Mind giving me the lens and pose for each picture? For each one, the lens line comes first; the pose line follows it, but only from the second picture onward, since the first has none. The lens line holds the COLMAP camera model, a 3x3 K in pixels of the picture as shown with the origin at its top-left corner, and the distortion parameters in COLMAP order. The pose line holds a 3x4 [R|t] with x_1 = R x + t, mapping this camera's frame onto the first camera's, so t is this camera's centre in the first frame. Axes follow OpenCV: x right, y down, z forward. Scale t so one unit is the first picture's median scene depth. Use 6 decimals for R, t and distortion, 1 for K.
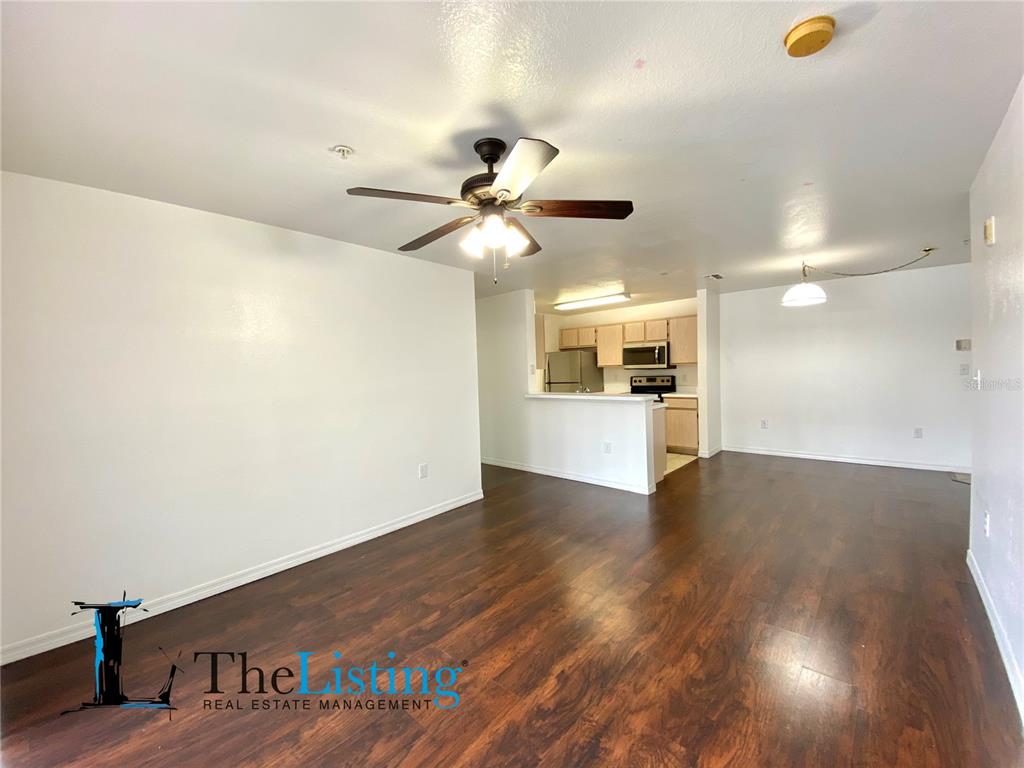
lens RADIAL K [[407.2, 0, 512.0], [0, 407.2, 384.0], [0, 0, 1]] dist [0.000162, -0.000007]
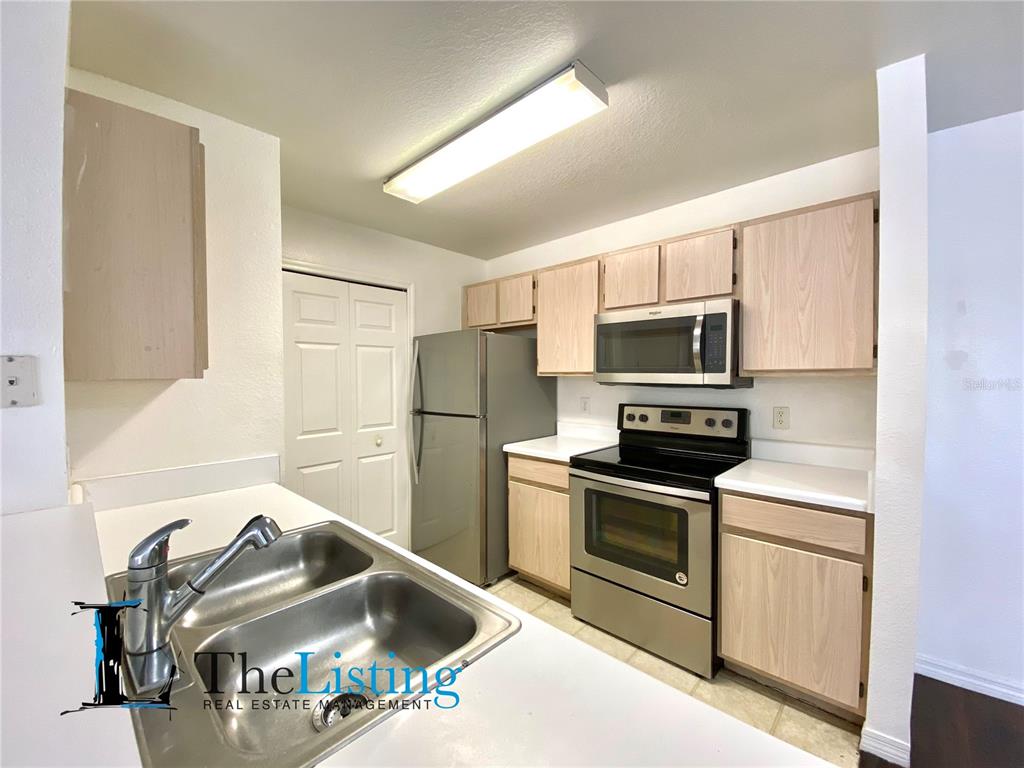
lens RADIAL K [[423.5, 0, 512.0], [0, 423.5, 384.0], [0, 0, 1]] dist [-0.000248, -0.000056]
pose [[0.999532, 0.028518, -0.011104, 0.207887], [-0.028696, 0.999456, -0.016257, -0.028955], [0.010634, 0.016568, 0.999806, 0.643611]]
